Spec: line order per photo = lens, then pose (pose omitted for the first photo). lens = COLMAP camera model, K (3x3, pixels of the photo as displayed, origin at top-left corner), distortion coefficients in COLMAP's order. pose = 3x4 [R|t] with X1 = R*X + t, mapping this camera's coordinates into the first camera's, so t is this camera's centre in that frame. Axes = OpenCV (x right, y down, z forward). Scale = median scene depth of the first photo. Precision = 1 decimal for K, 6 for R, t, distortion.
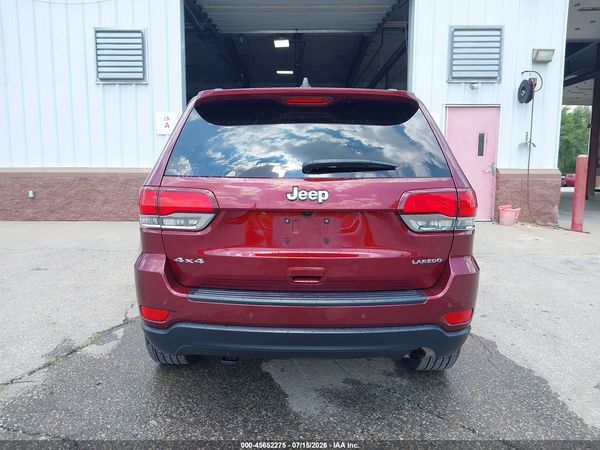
lens RADIAL K [[475.1, 0, 299.5], [0, 475.1, 222.0], [0, 0, 1]] dist [0.010303, -0.020216]
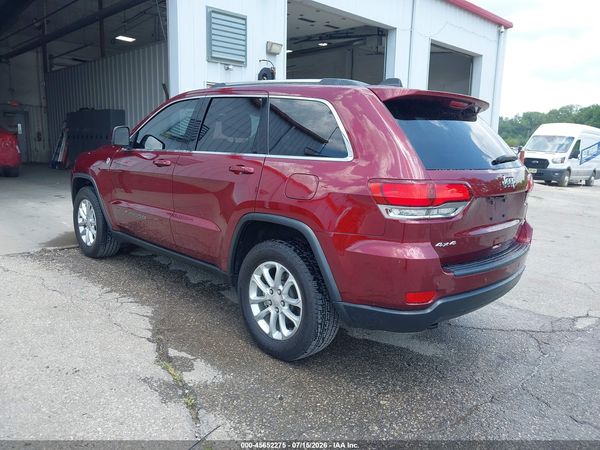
lens RADIAL K [[475.1, 0, 288.3], [0, 475.1, 220.9], [0, 0, 1]] dist [0.010303, -0.020216]
pose [[0.712956, -0.105547, 0.693220, -0.333216], [0.059950, 0.994162, 0.089711, -0.025592], [-0.698641, -0.022401, 0.715121, 0.115559]]
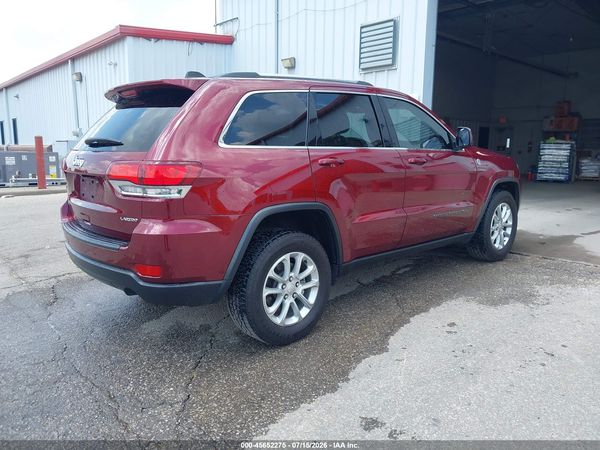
lens RADIAL K [[475.1, 0, 301.7], [0, 475.1, 227.9], [0, 0, 1]] dist [0.010303, -0.020216]
pose [[0.662924, 0.126650, -0.737897, 0.393167], [-0.082920, 0.991945, 0.095758, -0.018934], [0.744081, -0.002294, 0.668086, 0.126819]]
